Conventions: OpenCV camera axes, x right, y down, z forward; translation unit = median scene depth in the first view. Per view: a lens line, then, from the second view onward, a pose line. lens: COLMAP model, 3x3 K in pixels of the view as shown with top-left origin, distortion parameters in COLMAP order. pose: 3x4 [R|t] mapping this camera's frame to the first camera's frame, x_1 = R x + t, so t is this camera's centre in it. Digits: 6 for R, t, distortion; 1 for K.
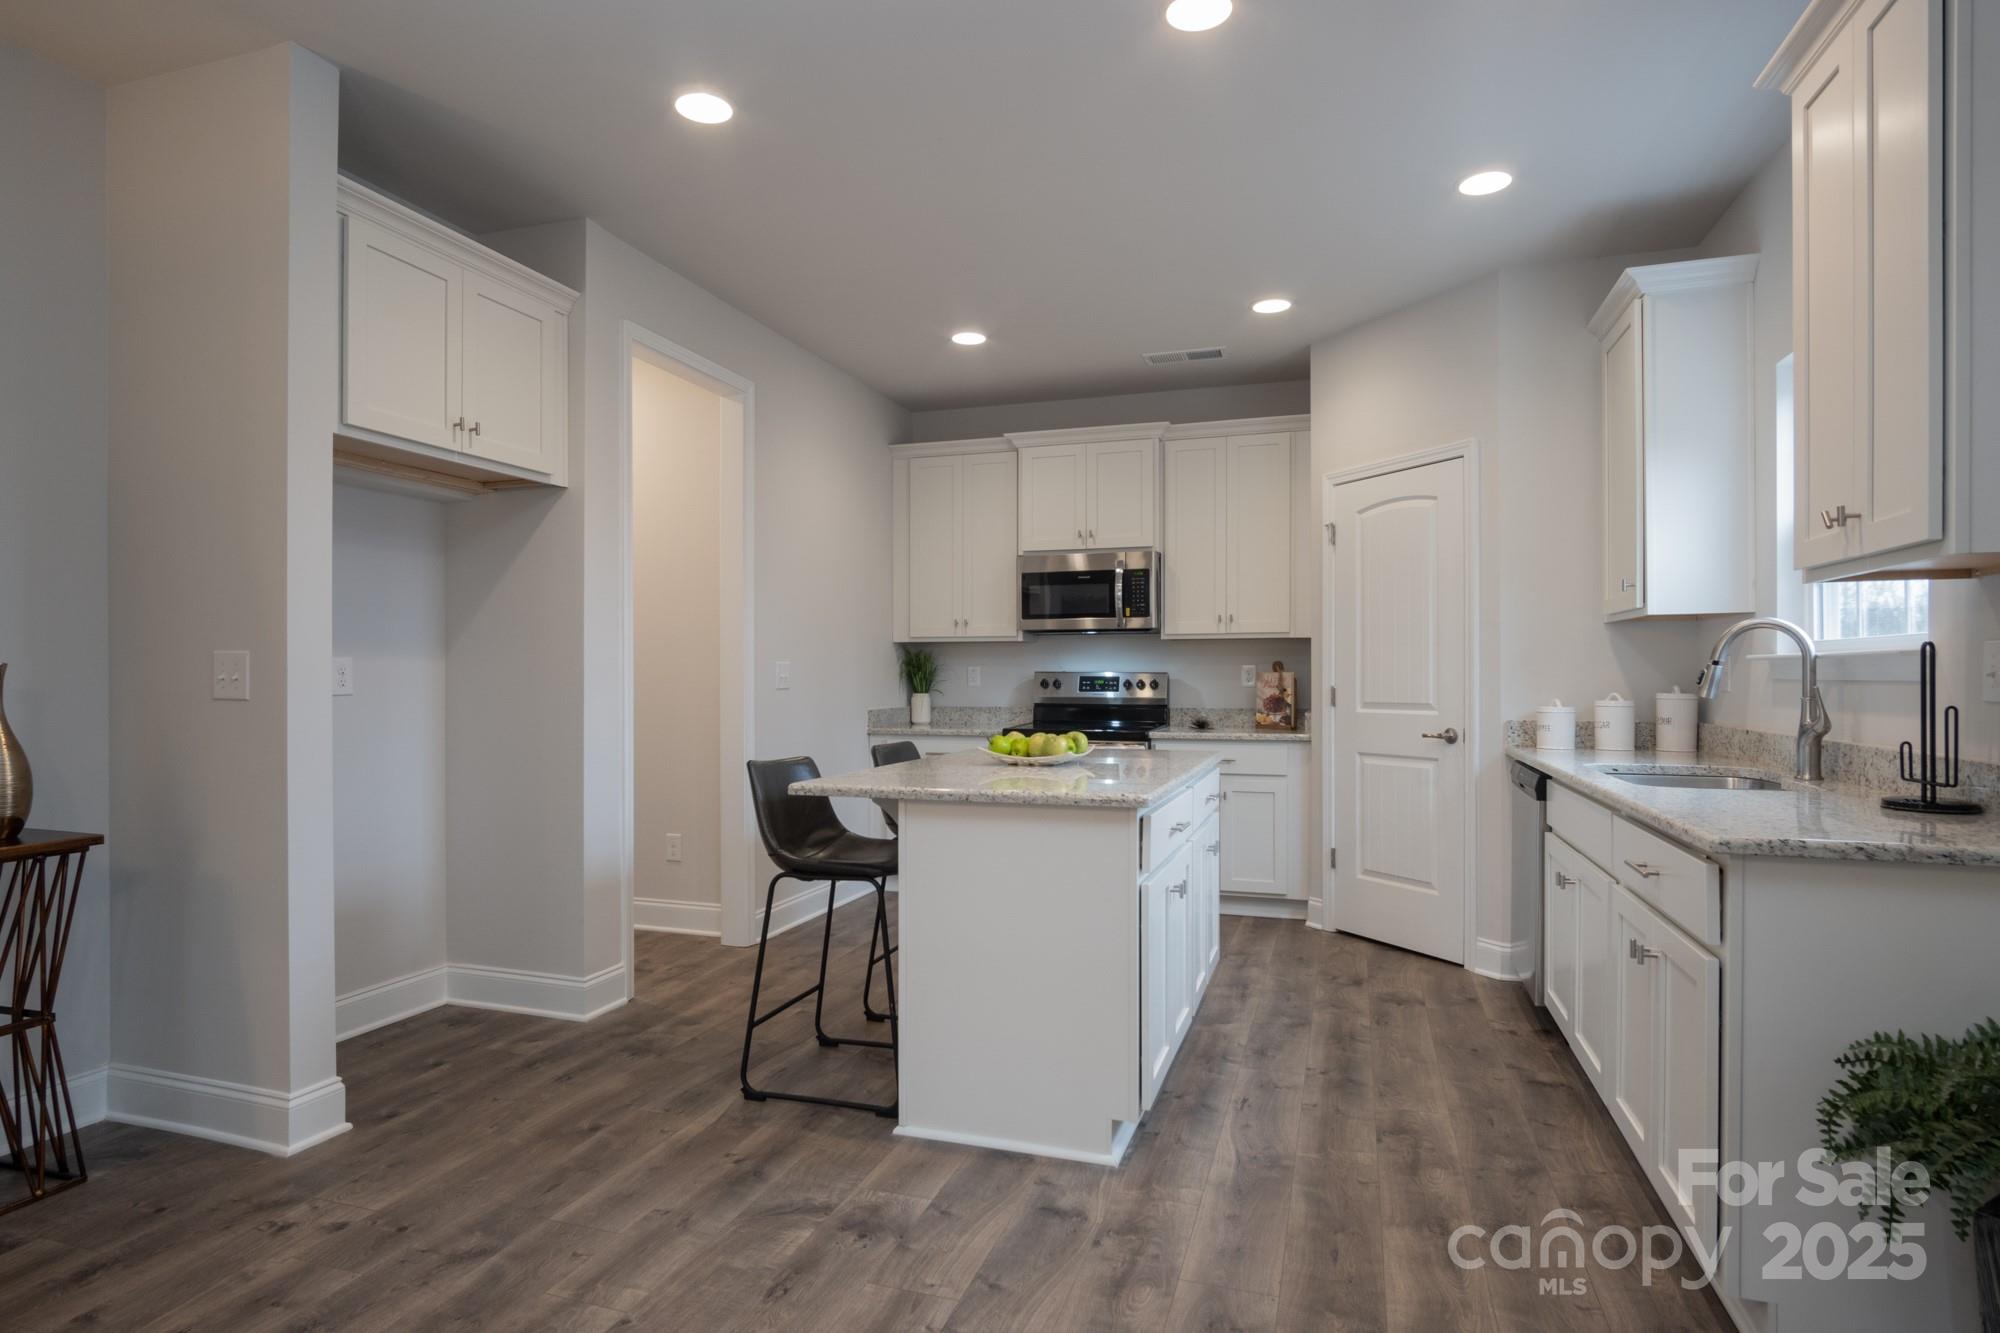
lens RADIAL K [[1068.6, 0, 1003.1], [0, 1068.6, 672.1], [0, 0, 1]] dist [0.004108, -0.000680]
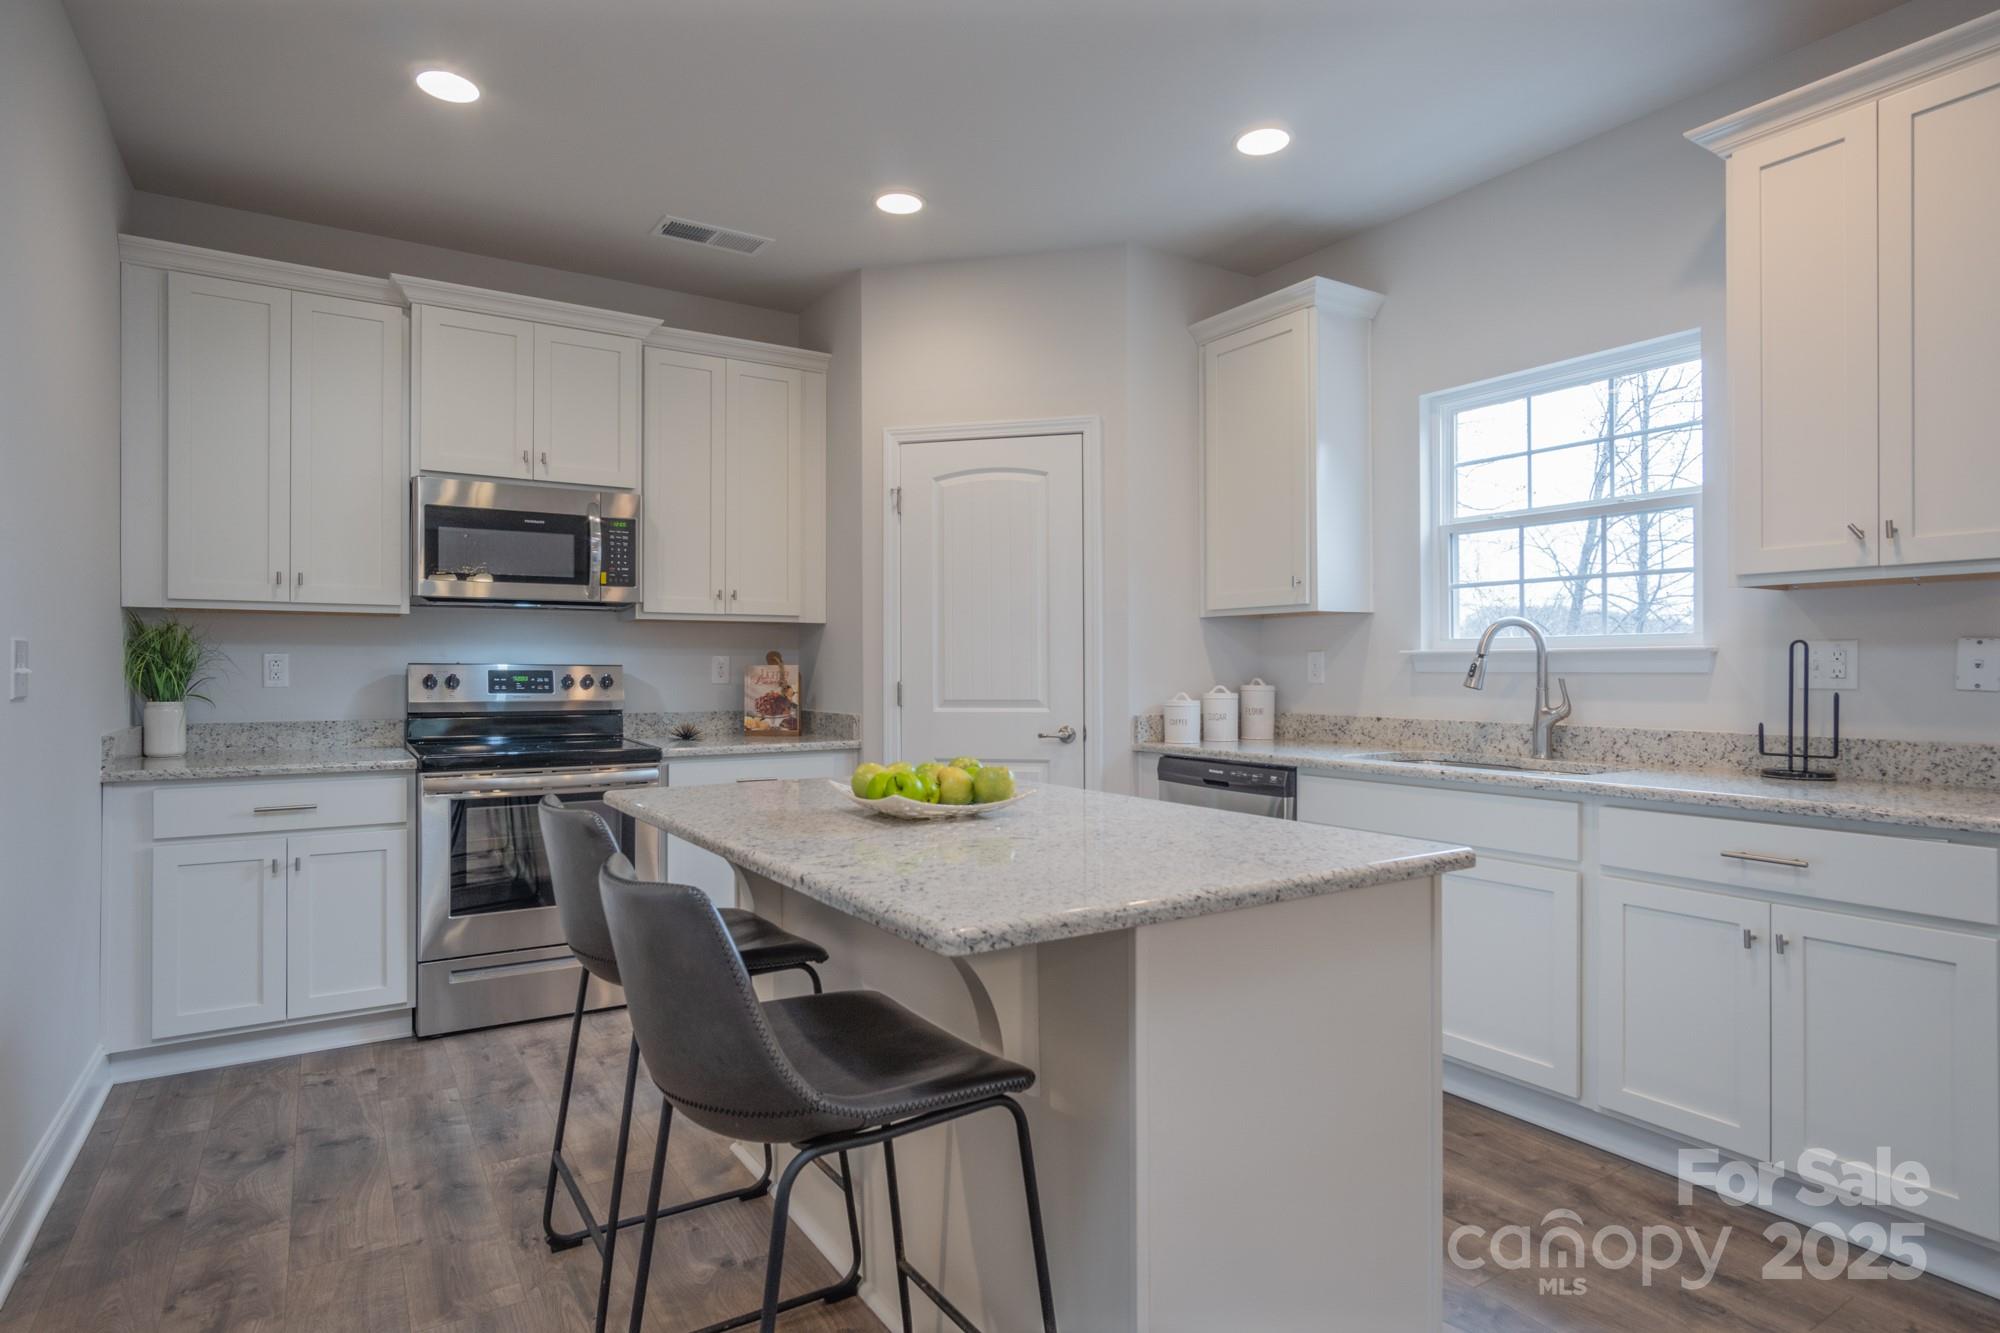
lens RADIAL K [[1068.6, 0, 1009.8], [0, 1068.6, 668.0], [0, 0, 1]] dist [0.004108, -0.000680]
pose [[0.644935, 0.001067, 0.764236, -0.246557], [-0.001944, 0.999998, 0.000244, 0.001701], [-0.764235, -0.001643, 0.644936, 0.346976]]
